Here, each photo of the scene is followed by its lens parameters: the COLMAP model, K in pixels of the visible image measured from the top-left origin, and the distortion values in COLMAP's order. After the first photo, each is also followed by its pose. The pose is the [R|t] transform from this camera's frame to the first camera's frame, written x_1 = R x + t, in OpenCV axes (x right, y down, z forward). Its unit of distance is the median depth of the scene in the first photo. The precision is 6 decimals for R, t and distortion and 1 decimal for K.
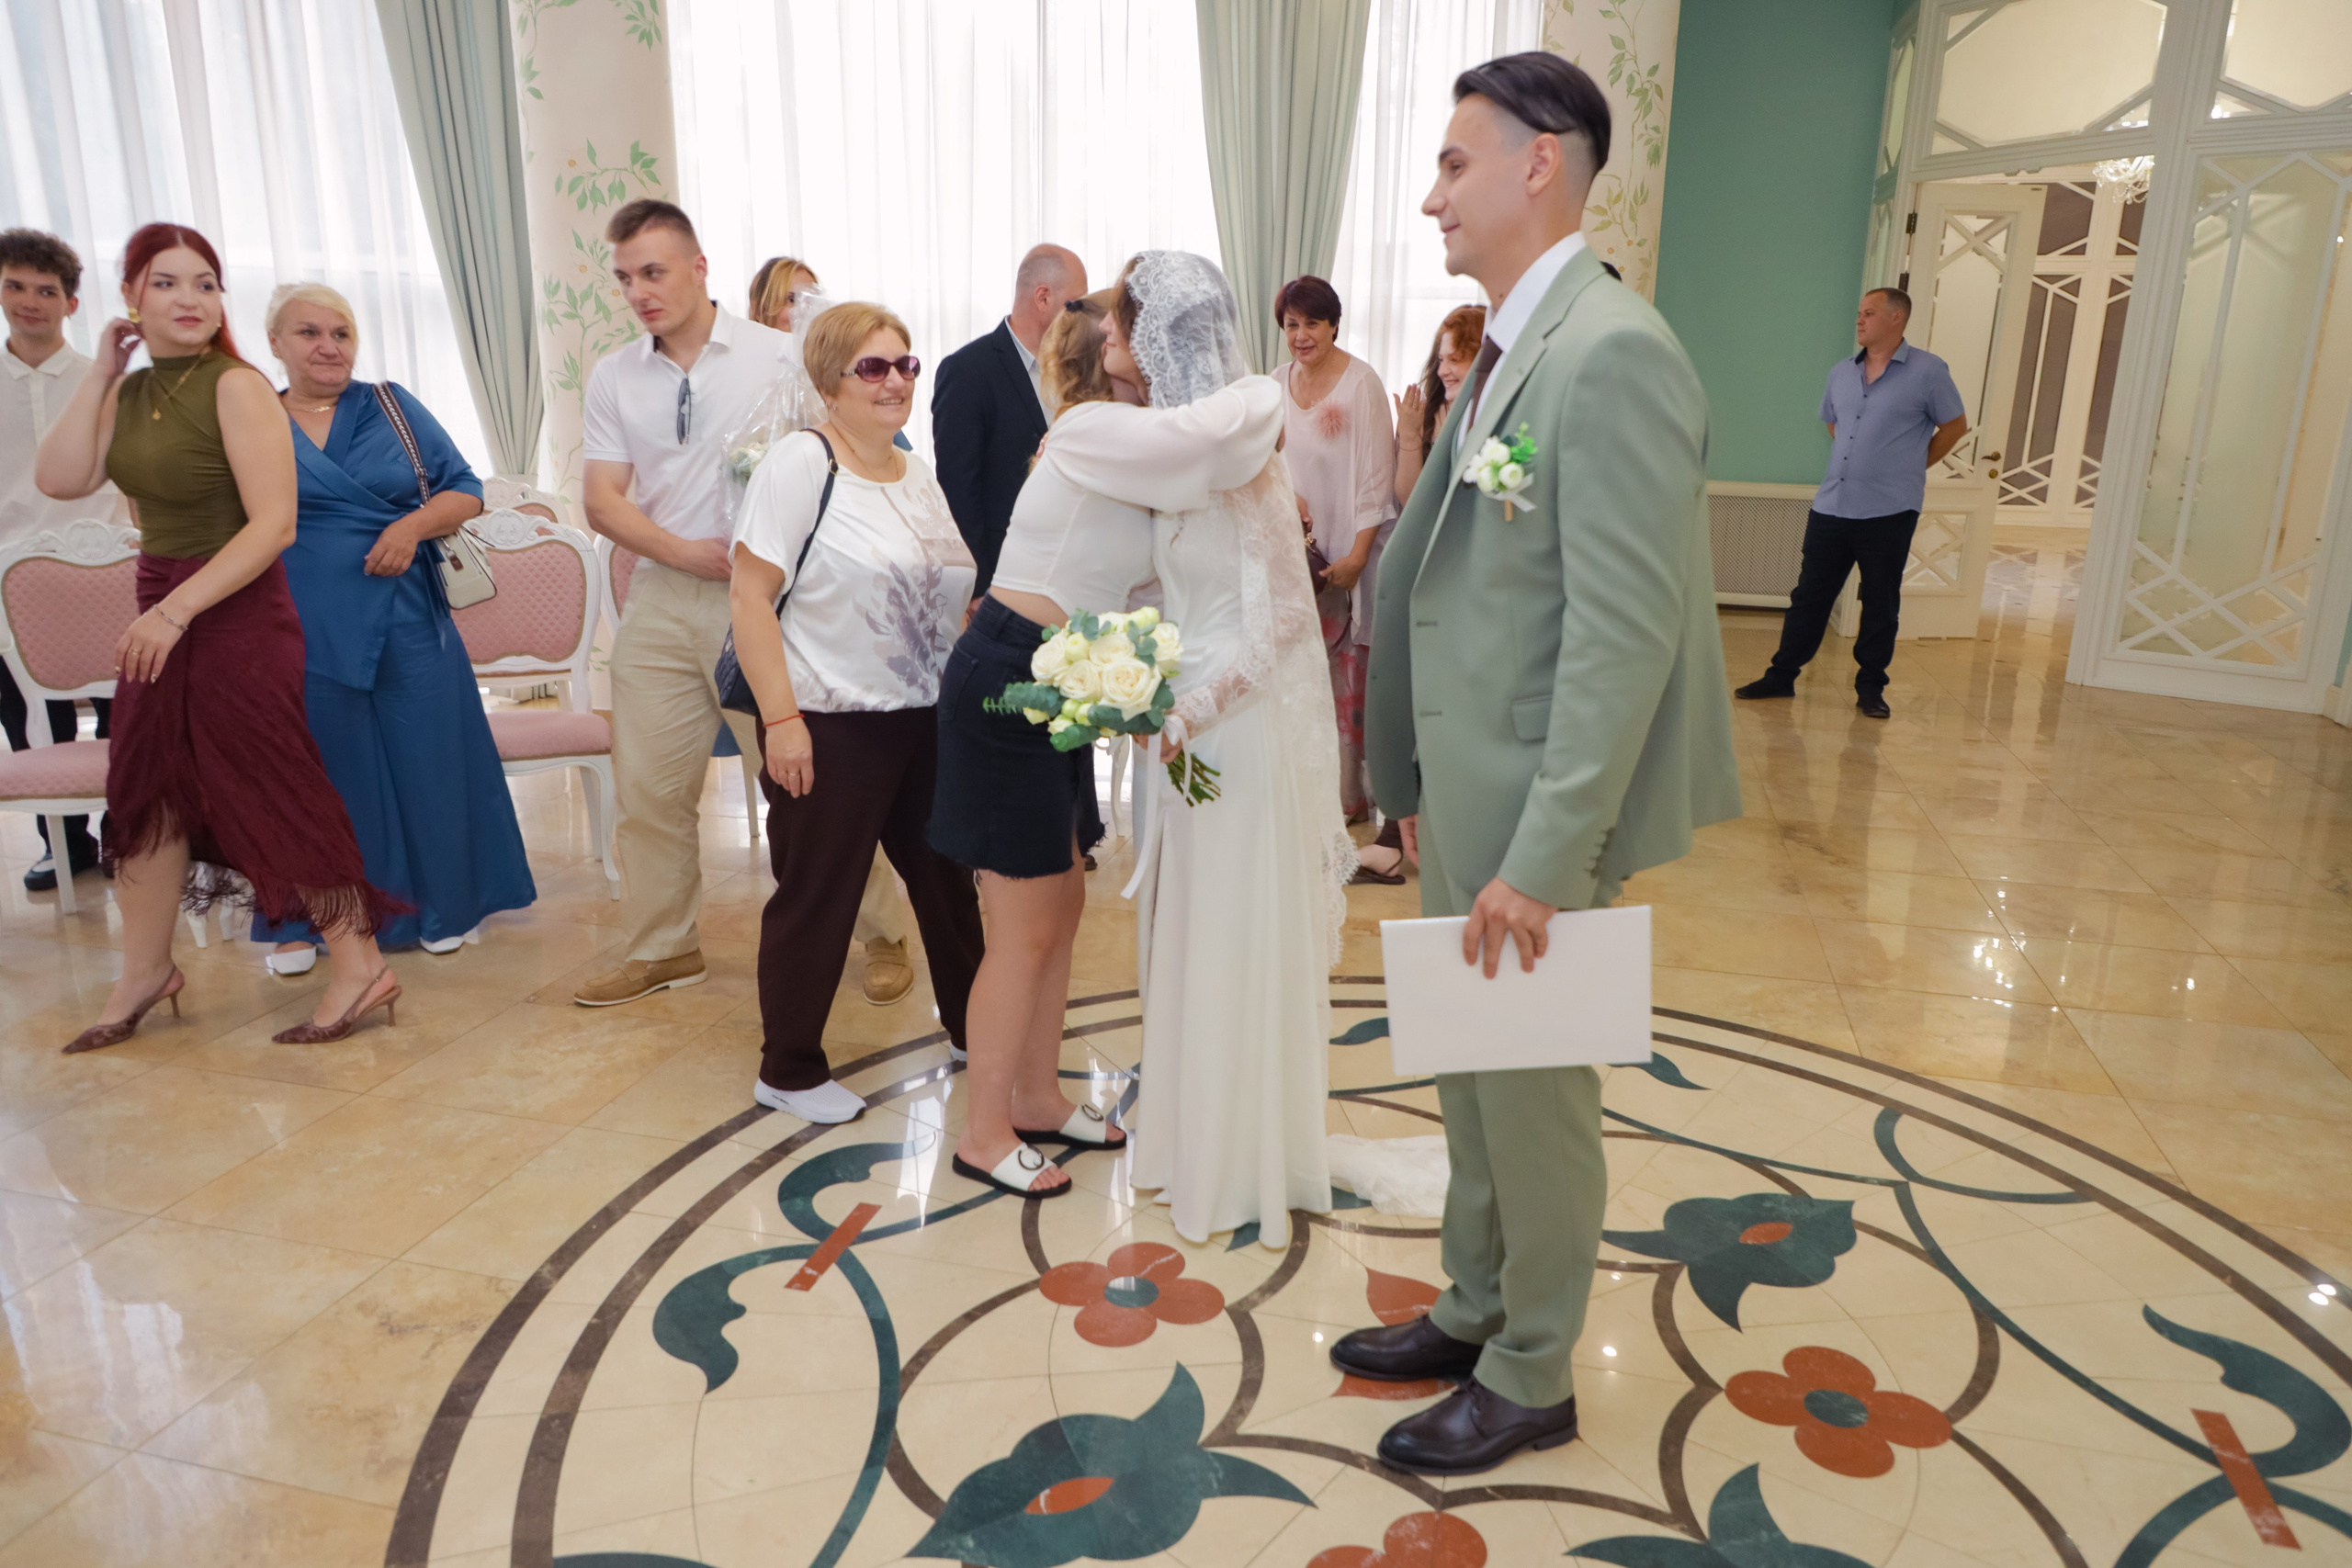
lens RADIAL K [[1585.4, 0, 1179.2], [0, 1585.4, 795.0], [0, 0, 1]] dist [0.002312, 0.004933]
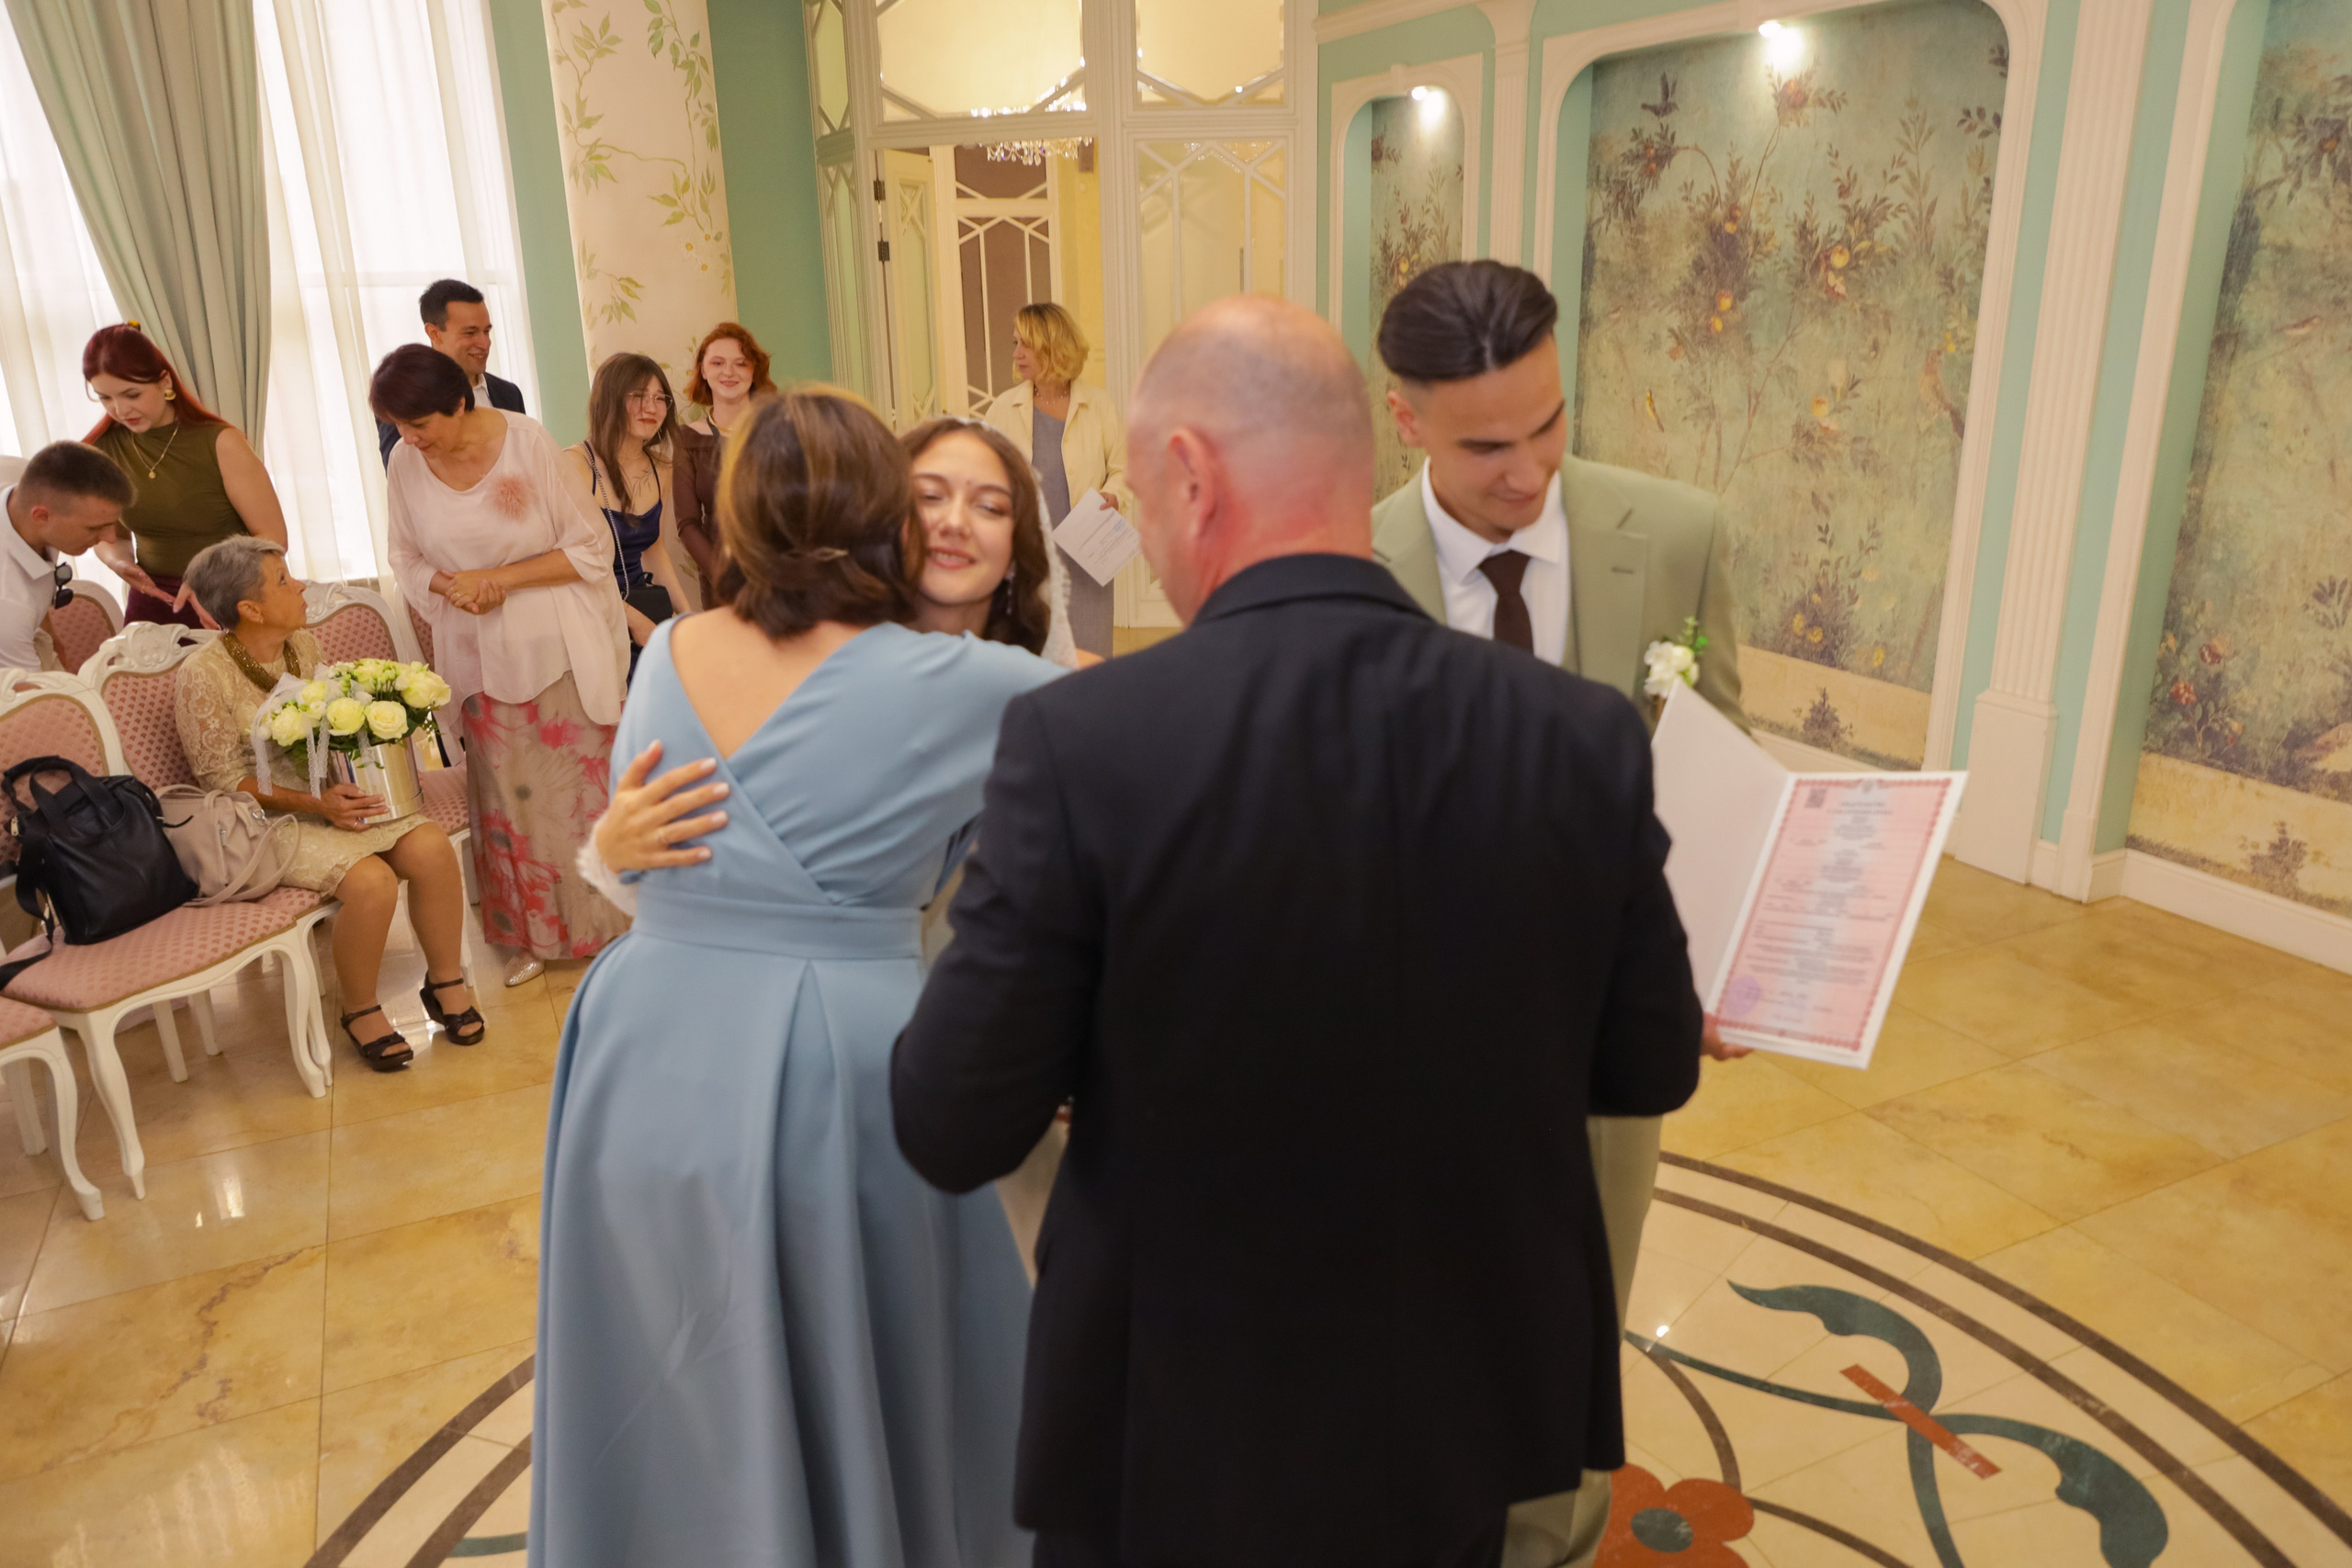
lens RADIAL K [[1623.0, 0, 1193.9], [0, 1623.0, 786.3], [0, 0, 1]] dist [0.006944, -0.003313]
pose [[0.757503, -0.222451, 0.613763, -0.148609], [0.200145, 0.974015, 0.106003, -0.105618], [-0.621394, 0.042544, 0.782342, 0.160437]]
